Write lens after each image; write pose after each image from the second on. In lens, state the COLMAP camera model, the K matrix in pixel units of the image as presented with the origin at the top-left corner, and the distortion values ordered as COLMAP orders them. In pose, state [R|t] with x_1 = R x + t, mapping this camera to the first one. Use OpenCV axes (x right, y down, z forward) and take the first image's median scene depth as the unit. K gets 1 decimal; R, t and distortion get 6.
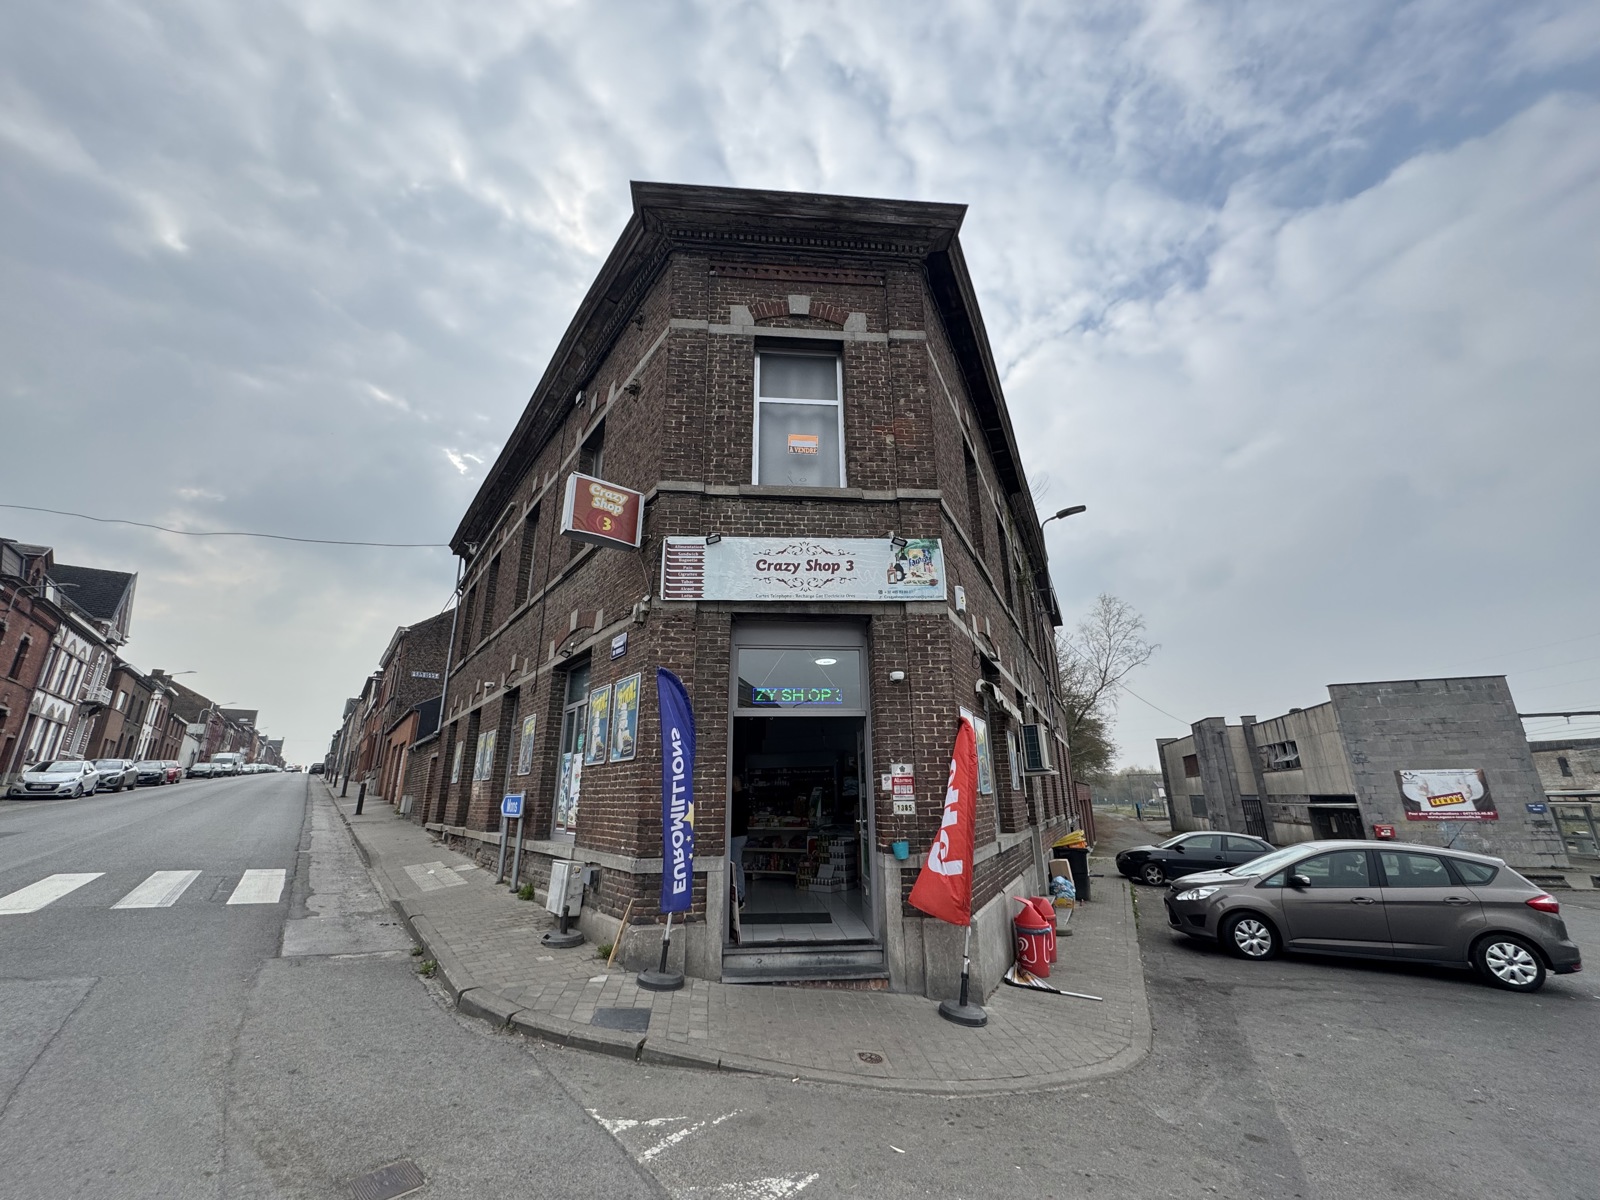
lens RADIAL K [[635.1, 0, 800.0], [0, 635.1, 600.0], [0, 0, 1]] dist [-0.002816, 0.000352]
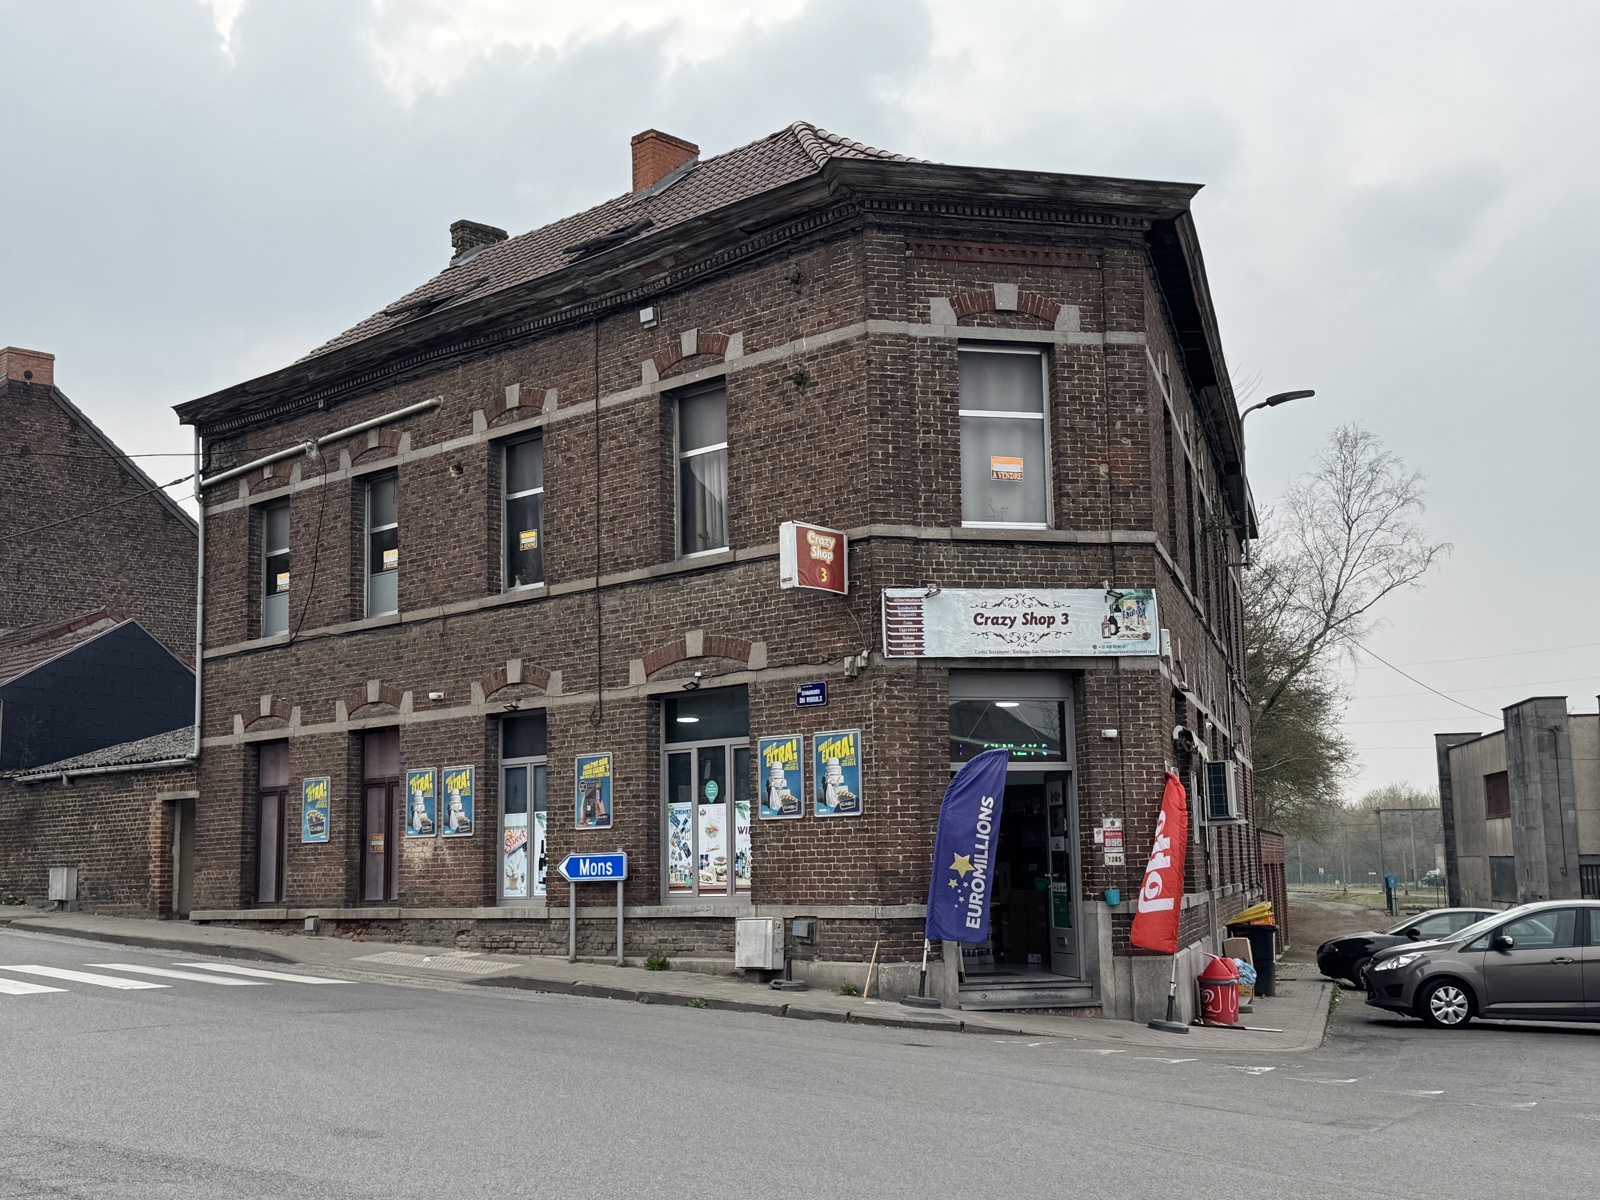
lens RADIAL K [[1902.9, 0, 800.0], [0, 1902.9, 600.0], [0, 0, 1]] dist [0.185698, -0.455747]
pose [[0.985760, 0.012490, 0.167694, -0.763061], [-0.039036, 0.986993, 0.155955, -0.491420], [-0.163565, -0.160280, 0.973425, -1.665739]]
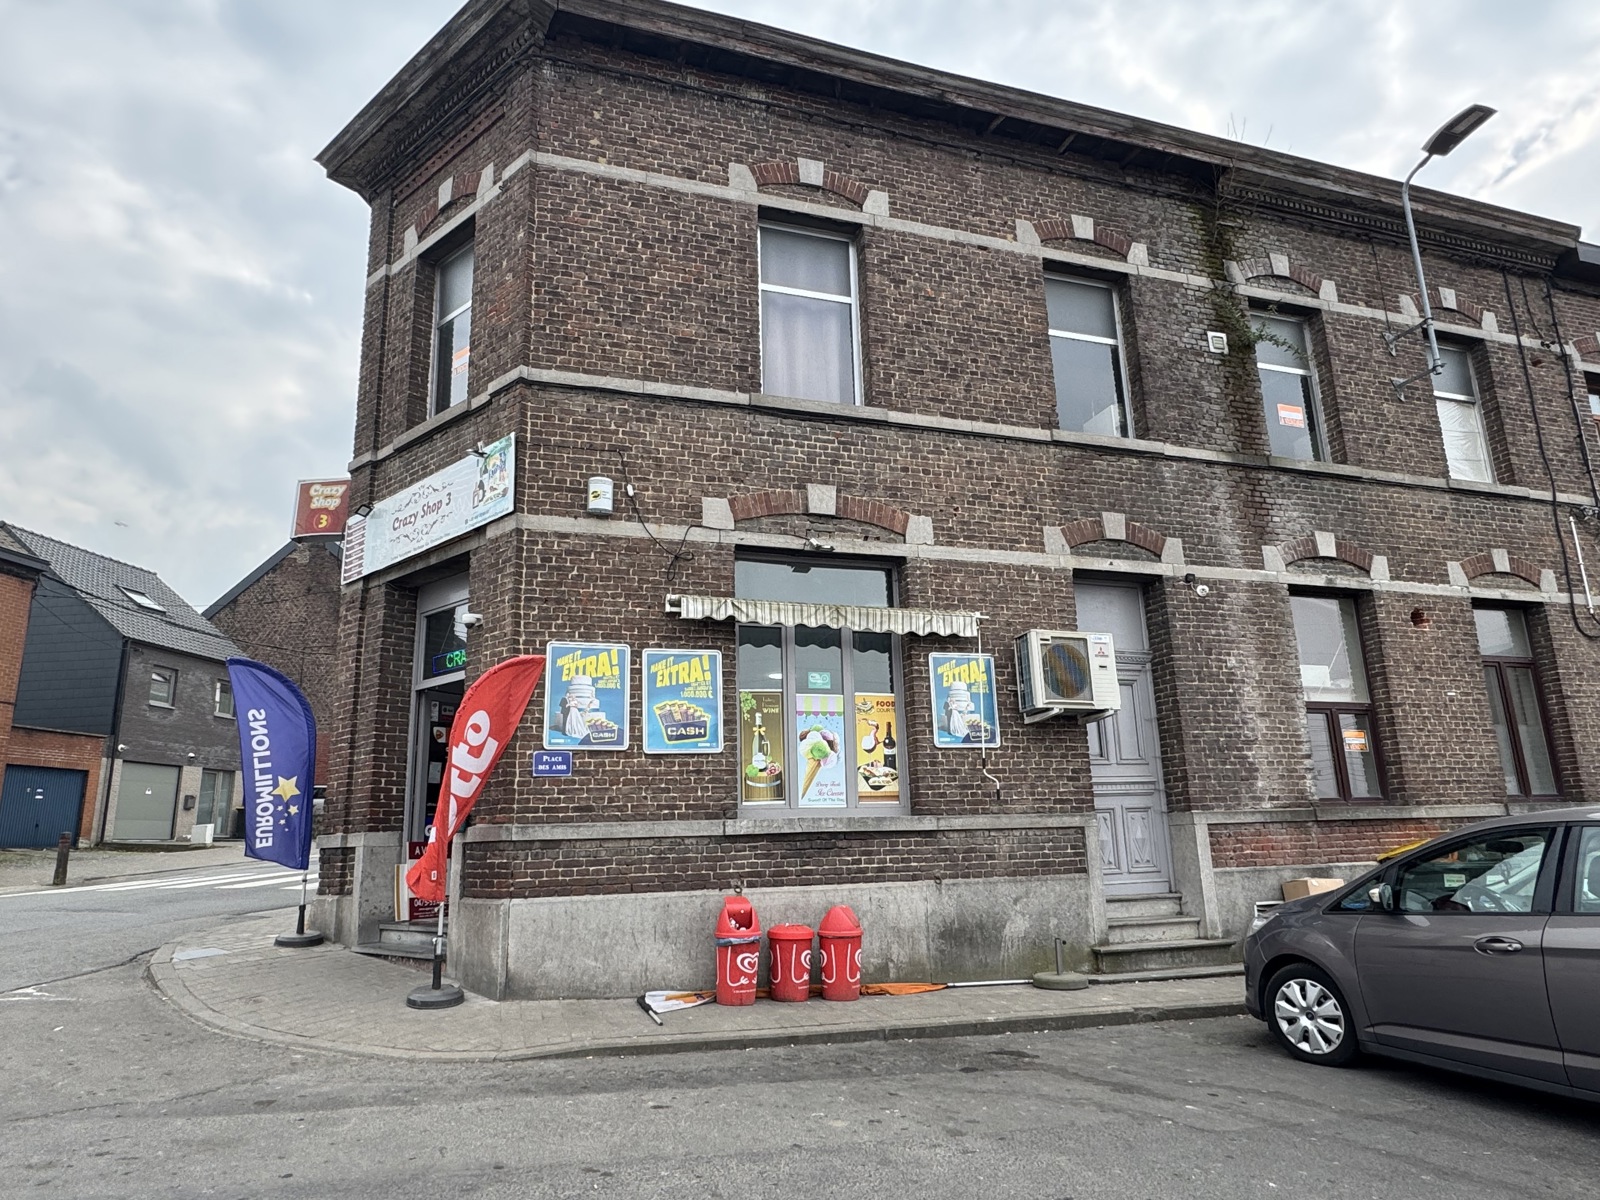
lens RADIAL K [[1001.8, 0, 800.0], [0, 1001.8, 600.0], [0, 0, 1]] dist [0.003588, 0.002328]
pose [[0.697216, -0.183728, -0.692918, 1.226897], [0.231649, 0.972484, -0.024769, 0.204971], [0.678402, -0.143244, 0.720591, 0.319112]]
